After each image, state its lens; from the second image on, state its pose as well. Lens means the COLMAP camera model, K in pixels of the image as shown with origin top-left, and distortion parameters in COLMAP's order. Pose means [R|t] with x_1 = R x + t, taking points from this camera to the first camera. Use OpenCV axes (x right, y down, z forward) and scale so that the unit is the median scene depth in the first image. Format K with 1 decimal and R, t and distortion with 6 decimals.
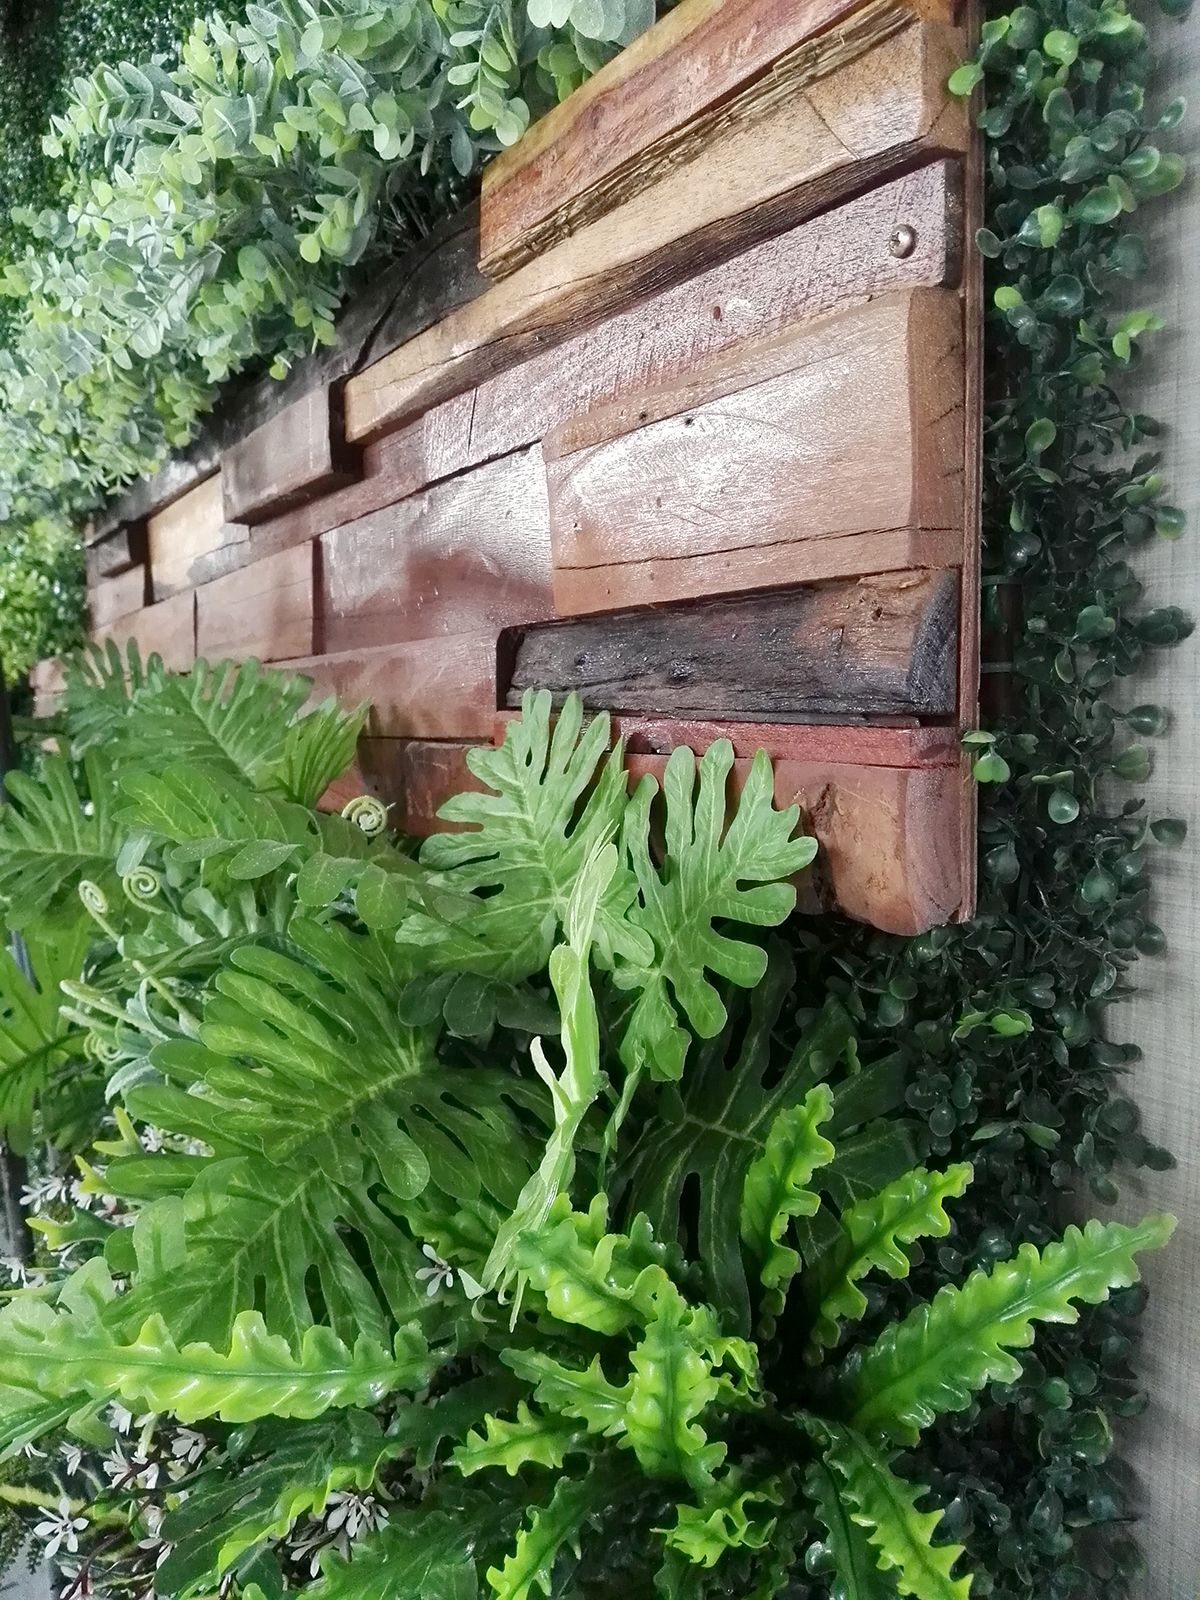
lens RADIAL K [[1301.7, 0, 605.8], [0, 1301.7, 804.3], [0, 0, 1]] dist [0.082469, -0.160401]
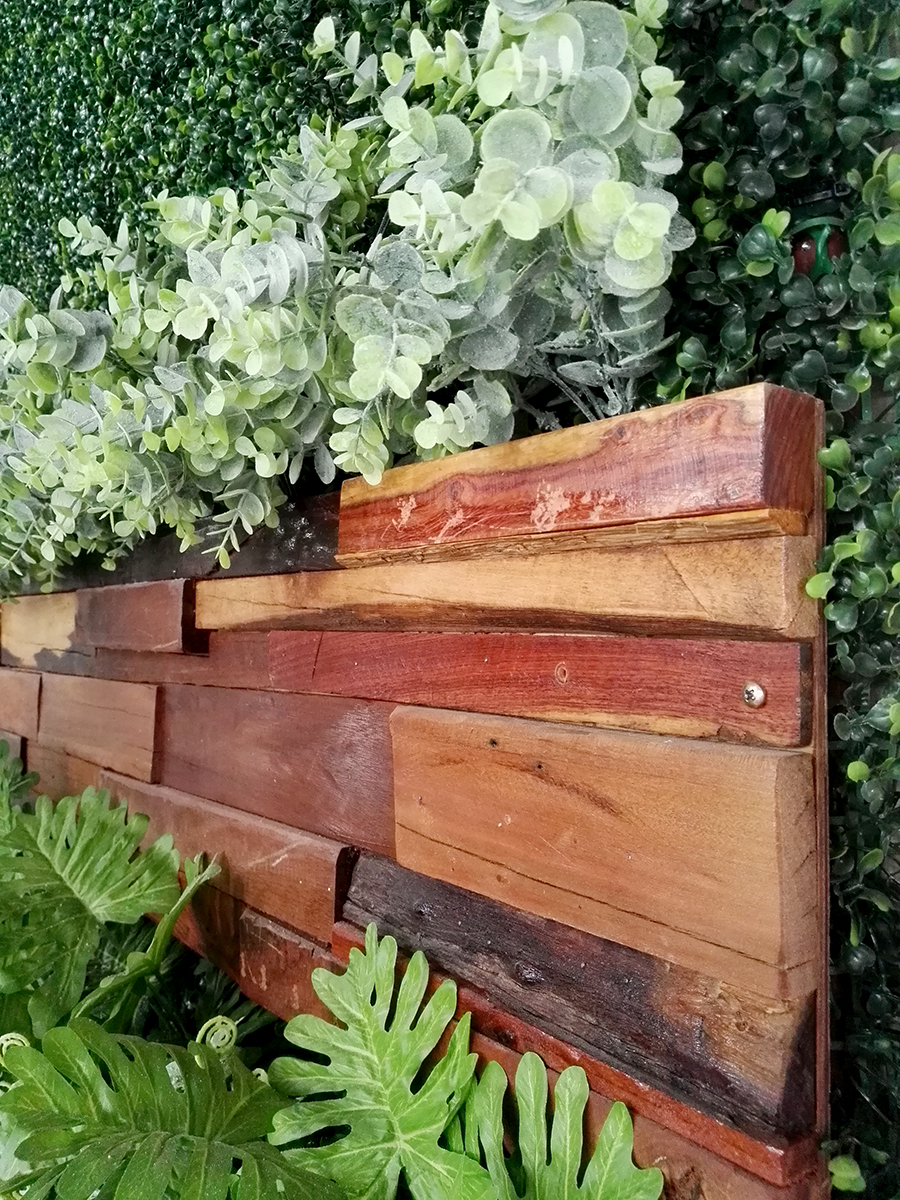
lens RADIAL K [[999.0, 0, 445.9], [0, 999.0, 605.7], [0, 0, 1]] dist [0.057990, -0.177166]
pose [[0.994144, 0.024770, 0.105188, -0.094184], [-0.011379, 0.991960, -0.126043, -0.258785], [-0.107464, 0.124108, 0.986432, 0.093962]]
